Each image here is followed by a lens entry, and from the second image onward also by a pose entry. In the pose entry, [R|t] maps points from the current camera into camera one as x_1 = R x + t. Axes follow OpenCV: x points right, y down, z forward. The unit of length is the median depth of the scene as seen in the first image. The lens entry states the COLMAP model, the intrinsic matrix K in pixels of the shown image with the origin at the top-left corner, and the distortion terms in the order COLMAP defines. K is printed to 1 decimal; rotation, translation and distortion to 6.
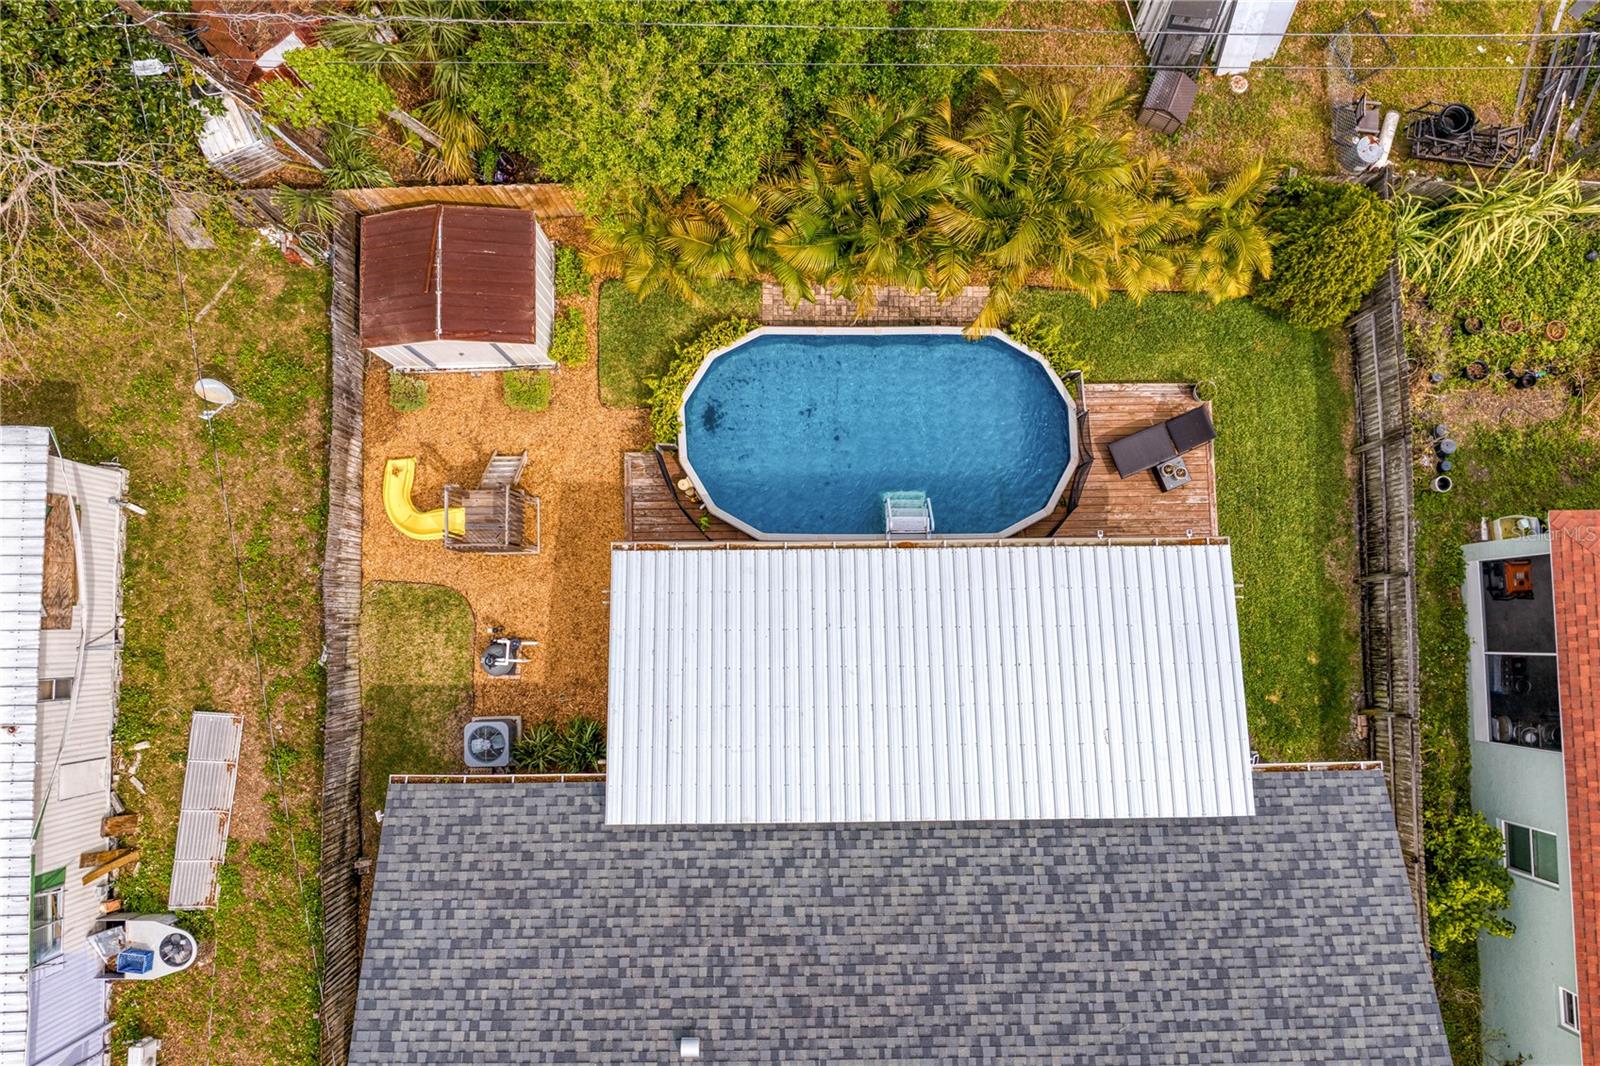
lens RADIAL K [[1126.9, 0, 799.2], [0, 1126.9, 532.5], [0, 0, 1]] dist [-0.034441, -0.000276]
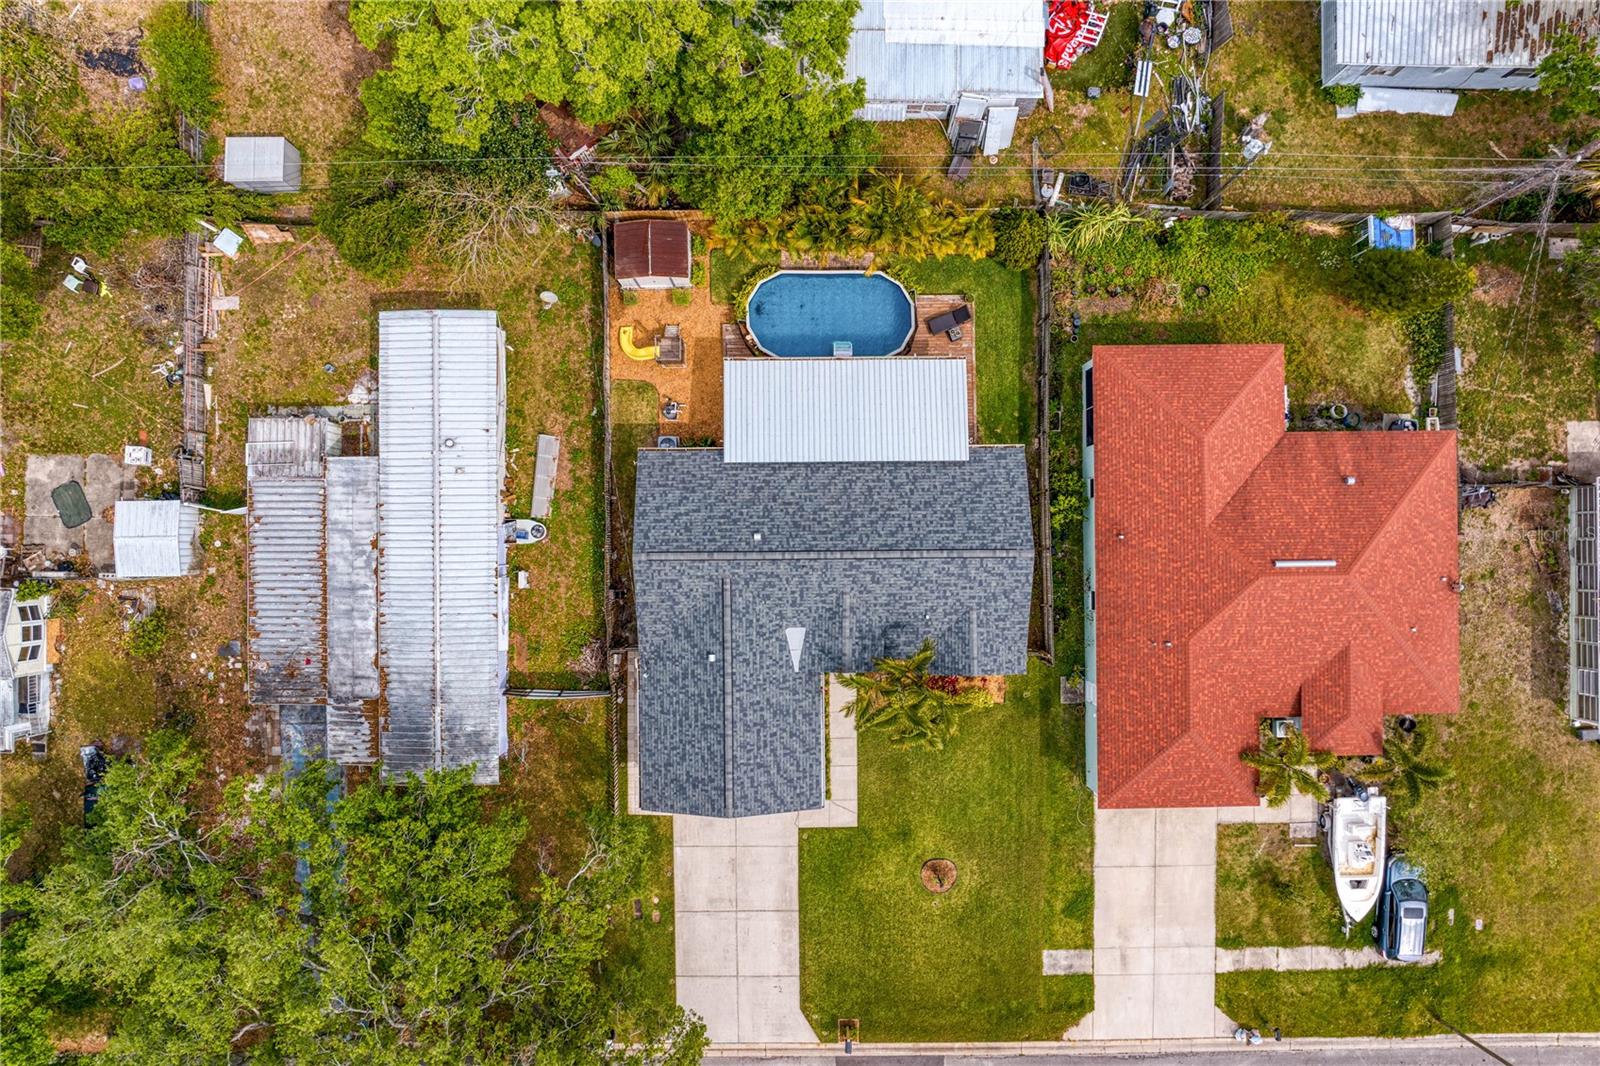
lens RADIAL K [[1126.9, 0, 802.8], [0, 1126.9, 532.7], [0, 0, 1]] dist [-0.034441, -0.000276]
pose [[0.999988, 0.001928, 0.004457, 0.002565], [-0.002277, 0.996815, 0.079717, 0.185069], [-0.004290, -0.079726, 0.996808, -1.452492]]
